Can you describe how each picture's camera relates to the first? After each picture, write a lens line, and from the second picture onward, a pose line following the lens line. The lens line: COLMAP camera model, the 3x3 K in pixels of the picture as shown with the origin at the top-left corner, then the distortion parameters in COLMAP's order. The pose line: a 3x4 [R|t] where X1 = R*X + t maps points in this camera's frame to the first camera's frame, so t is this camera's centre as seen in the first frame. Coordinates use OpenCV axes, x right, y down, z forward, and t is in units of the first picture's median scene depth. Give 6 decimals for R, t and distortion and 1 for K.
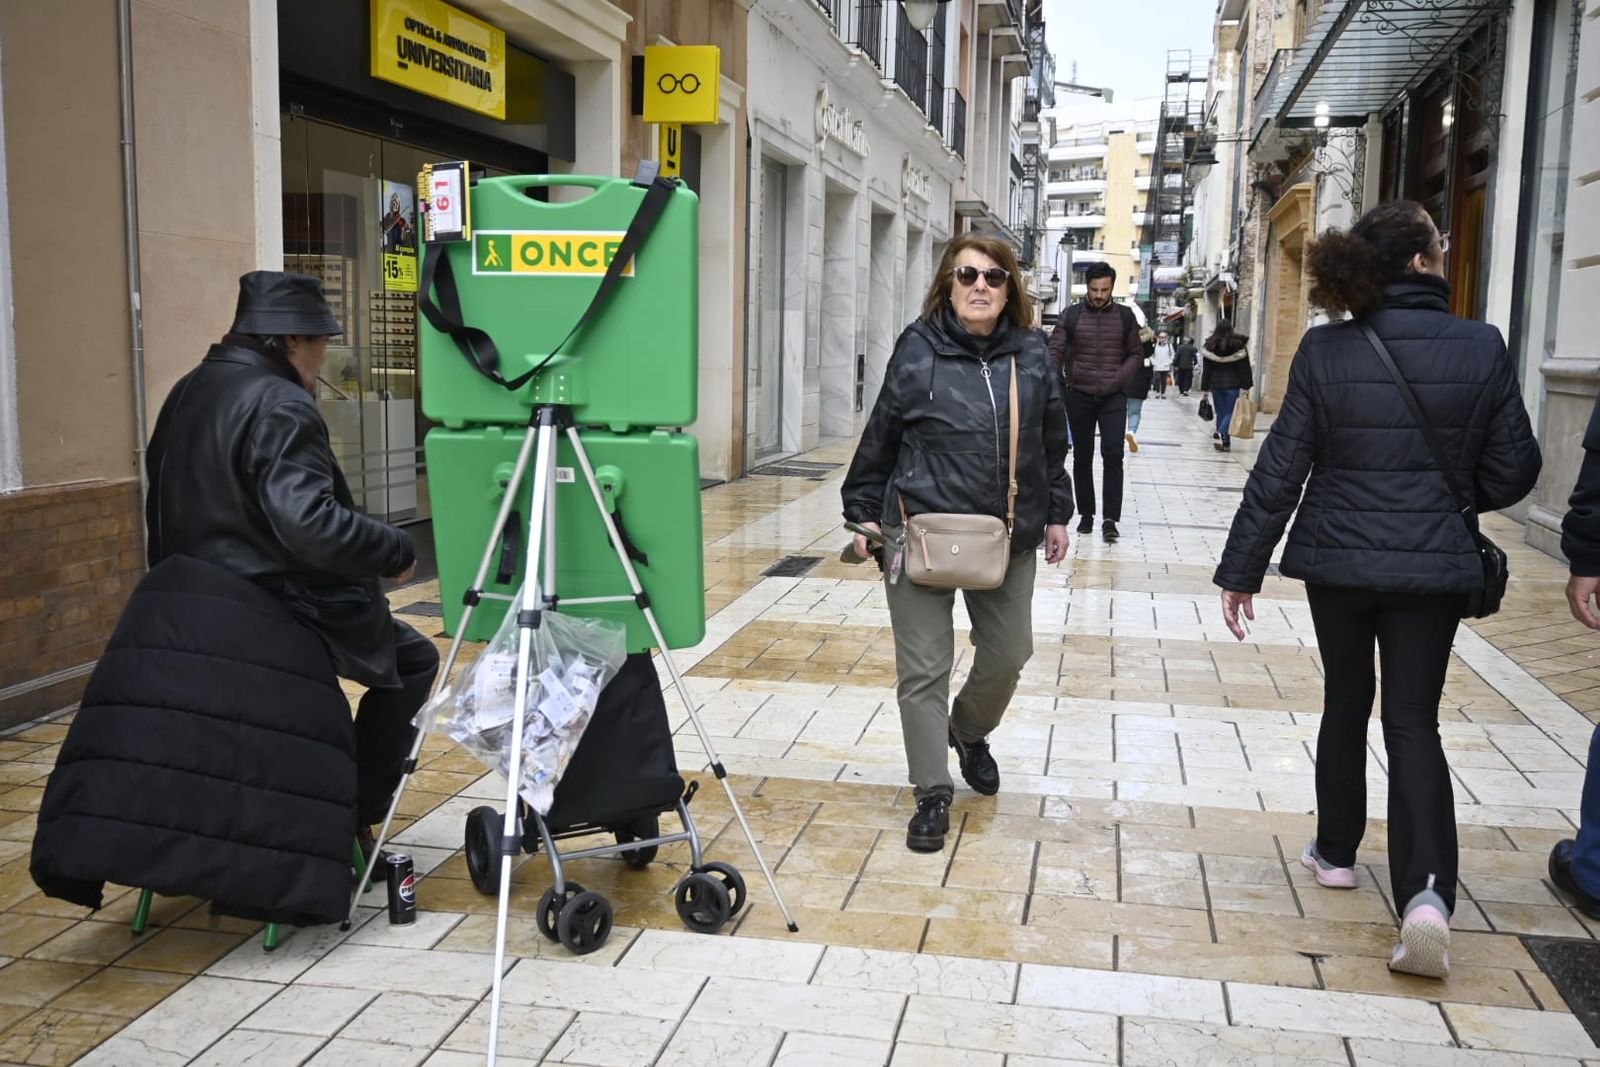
lens RADIAL K [[1550.9, 0, 800.0], [0, 1550.9, 533.5], [0, 0, 1]] dist [-0.009396, -0.004913]
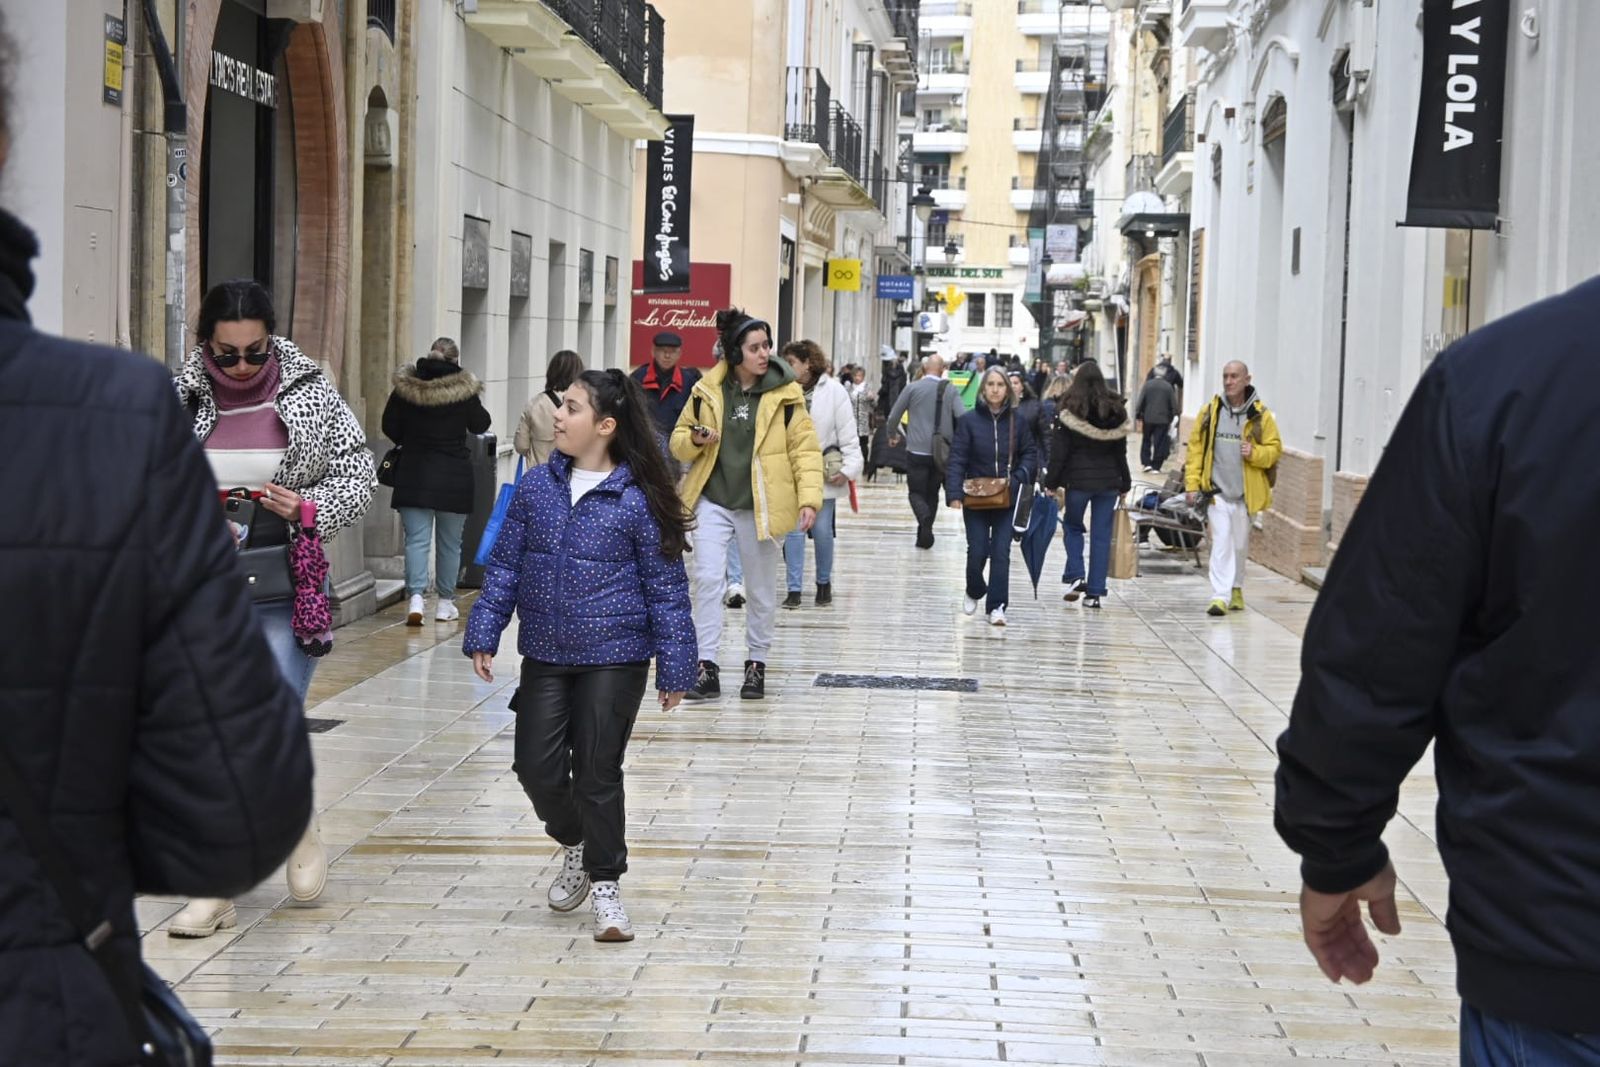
lens RADIAL K [[3498.2, 0, 802.0], [0, 3498.2, 496.9], [0, 0, 1]] dist [0.050348, 0.105244]
pose [[0.988581, 0.002195, 0.150677, -0.150409], [0.008858, 0.997318, -0.072647, 0.069398], [-0.150433, 0.073152, 0.985910, -0.673732]]
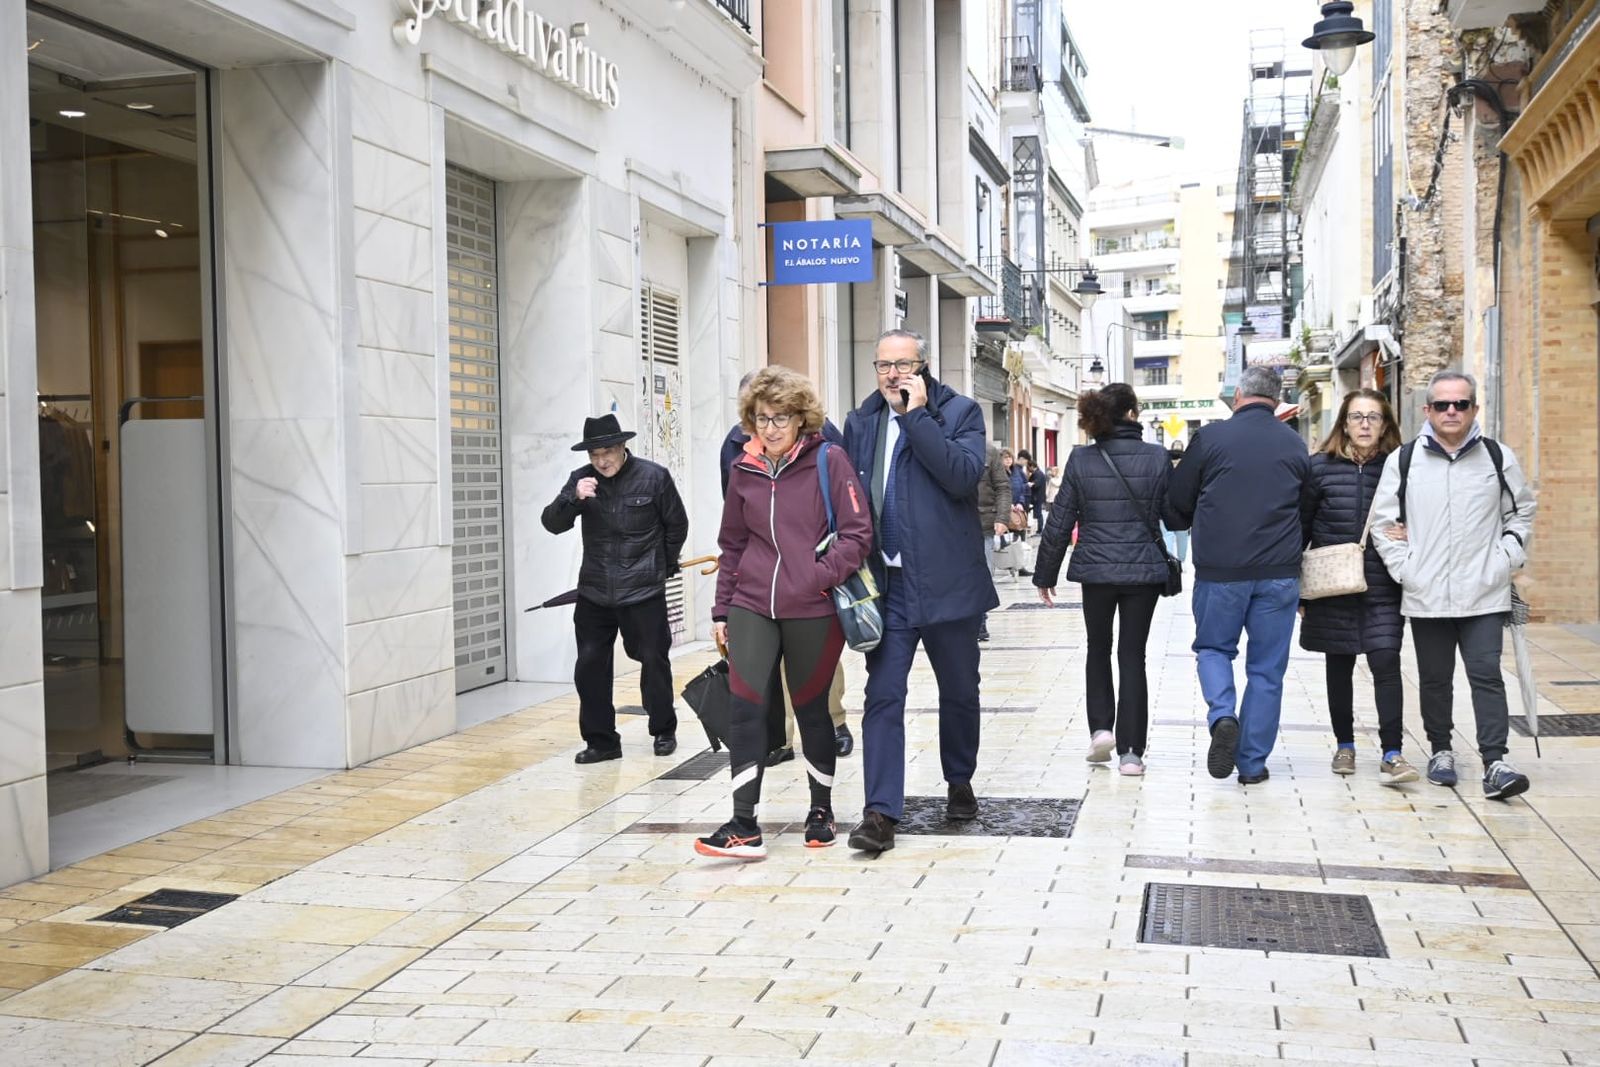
lens RADIAL K [[1875.9, 0, 800.0], [0, 1875.9, 533.5], [0, 0, 1]] dist [-0.013688, 0.001764]
pose [[0.999167, -0.036994, -0.017227, 0.049812], [0.035268, 0.995177, -0.091534, -0.026252], [0.020530, 0.090850, 0.995653, 0.212573]]
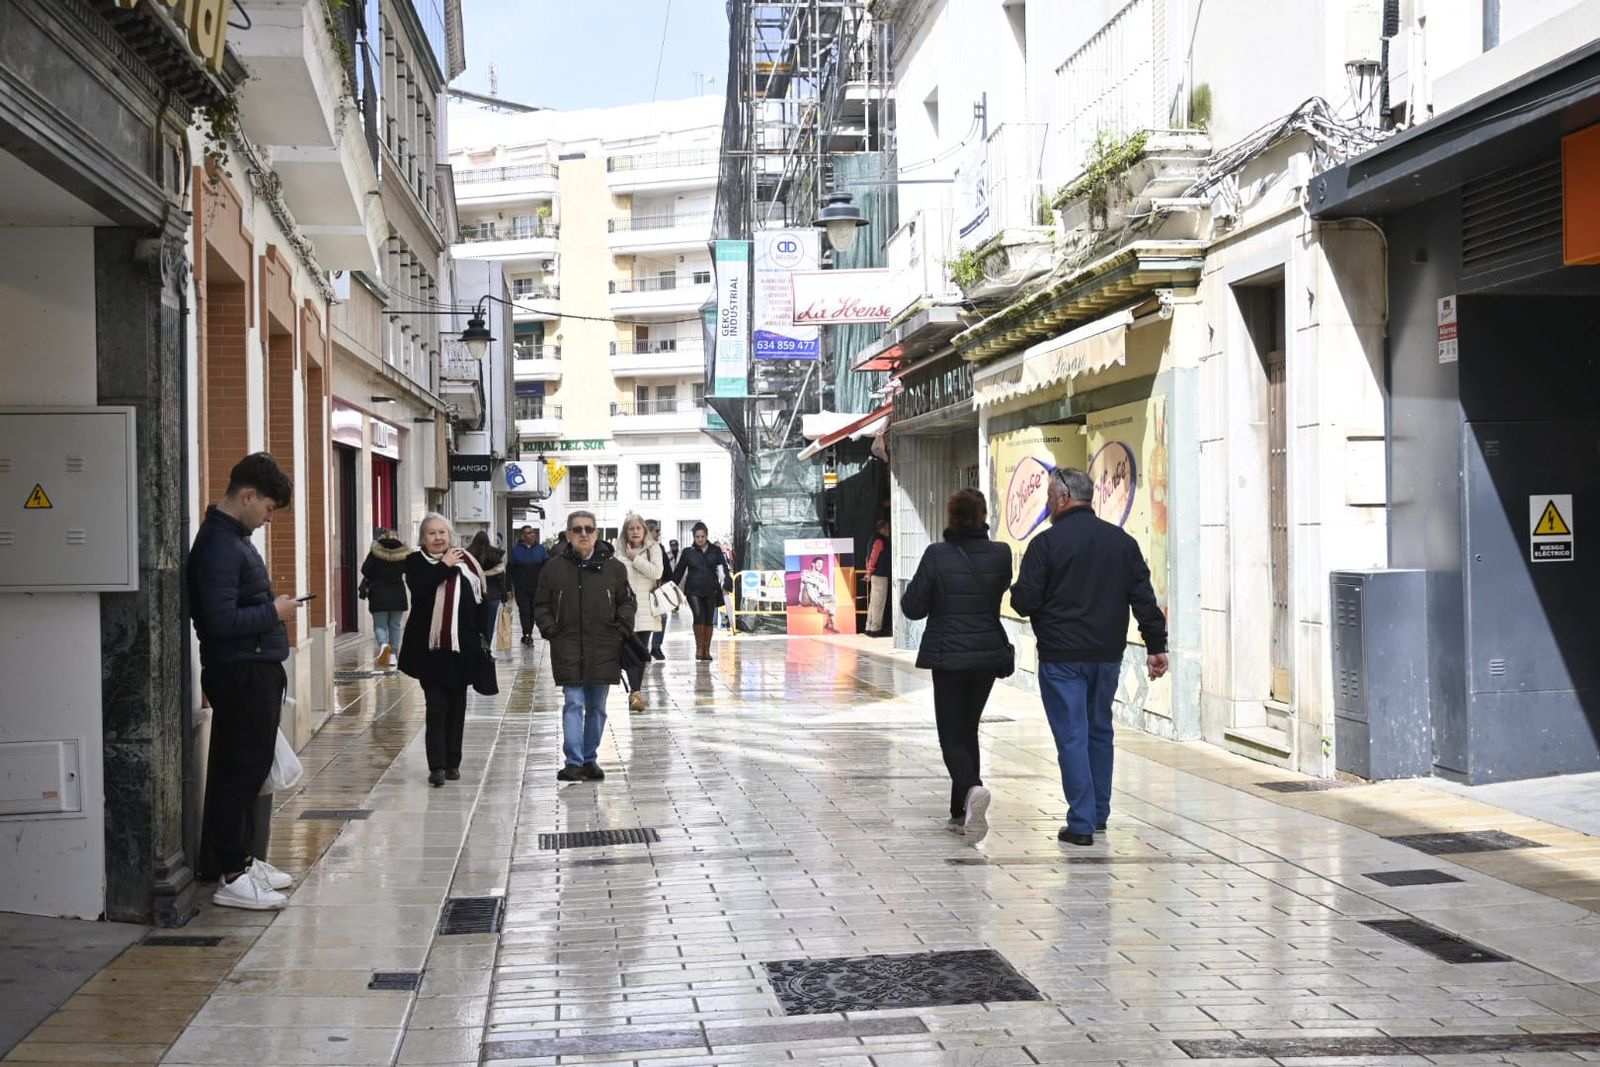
lens RADIAL K [[2086.9, 0, 800.0], [0, 2086.9, 533.5], [0, 0, 1]] dist [0.021303, 0.008883]
pose [[0.951110, -0.035029, 0.306858, 0.092038], [0.070967, 0.991750, -0.106750, -0.069212], [-0.300587, 0.123308, 0.945750, 0.566219]]
